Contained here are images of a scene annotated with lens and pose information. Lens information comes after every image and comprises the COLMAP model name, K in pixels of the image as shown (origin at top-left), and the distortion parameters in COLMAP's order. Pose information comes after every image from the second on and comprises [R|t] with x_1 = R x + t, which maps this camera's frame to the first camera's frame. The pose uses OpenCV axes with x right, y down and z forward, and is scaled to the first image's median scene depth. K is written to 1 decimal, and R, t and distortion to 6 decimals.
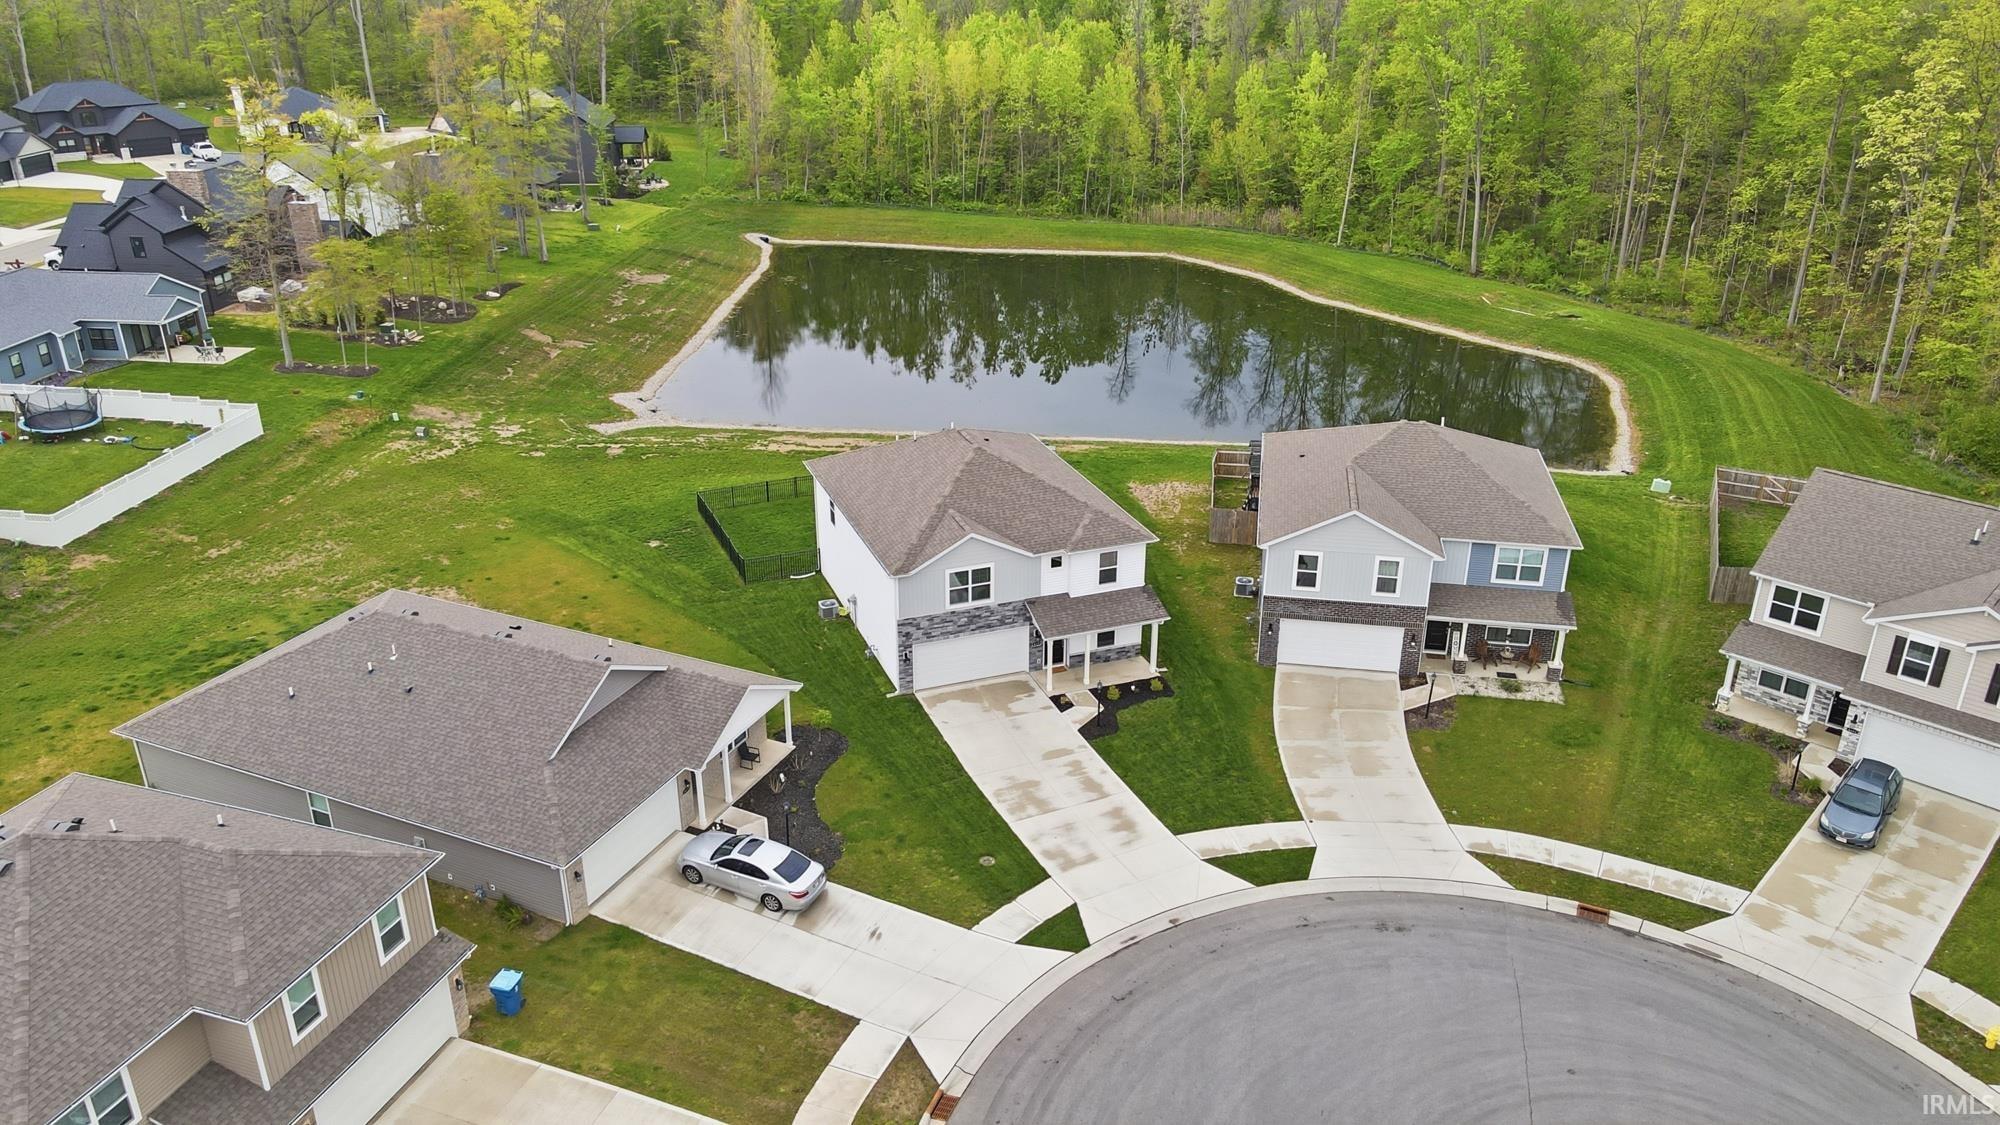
lens RADIAL K [[1446.9, 0, 996.4], [0, 1446.9, 555.5], [0, 0, 1]] dist [0.018021, -0.003209]
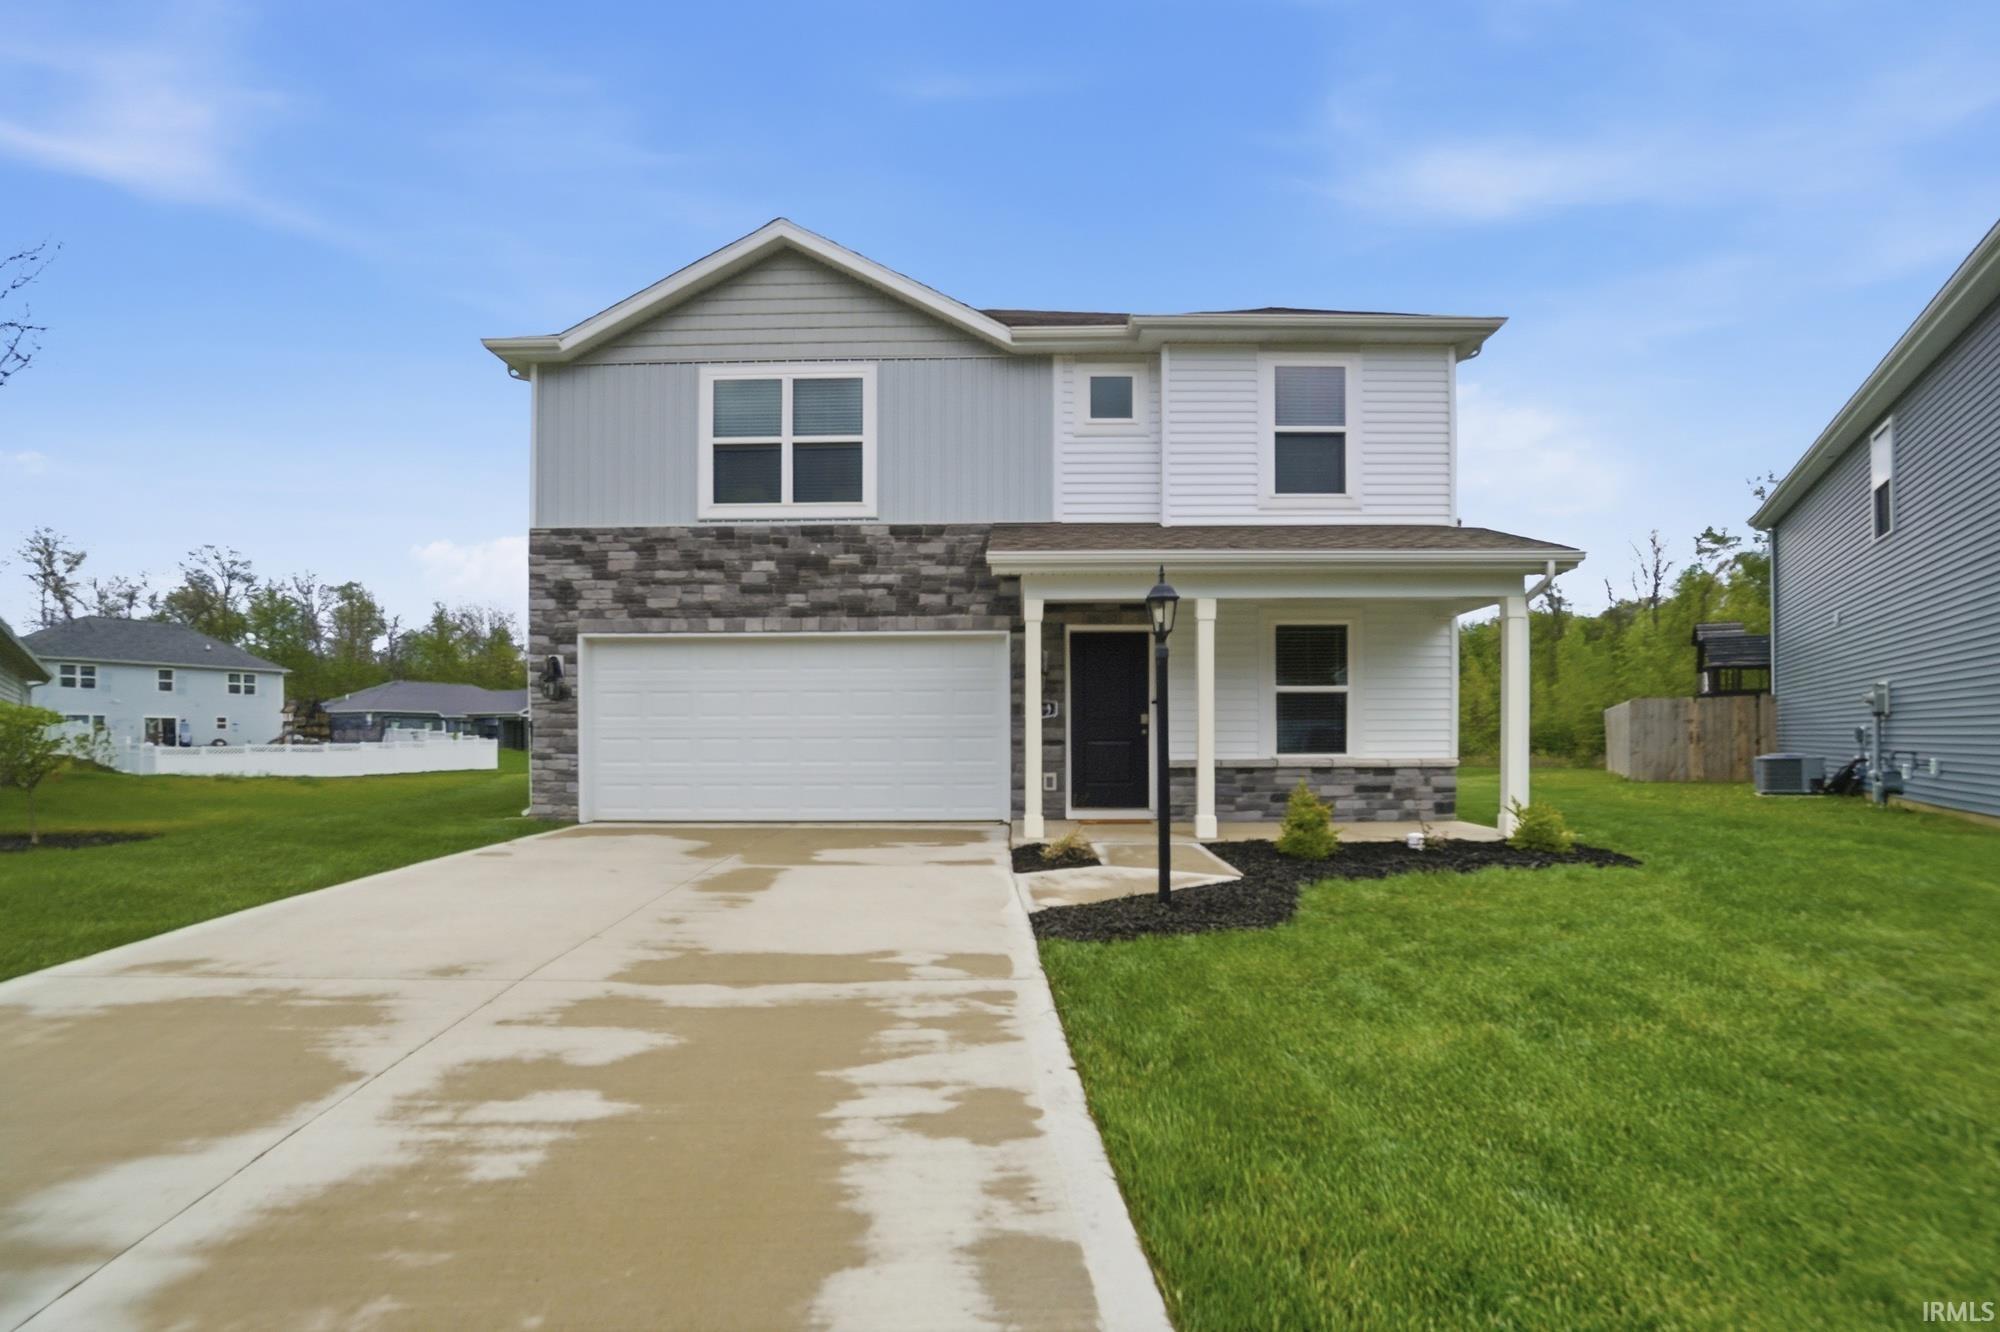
lens RADIAL K [[918.9, 0, 989.4], [0, 918.9, 798.2], [0, 0, 1]] dist [-0.044321, 0.010716]
pose [[0.931166, 0.008675, -0.364493, 0.084670], [-0.145147, 0.925902, -0.348767, 0.141868], [0.334459, 0.377665, 0.863427, 0.865782]]
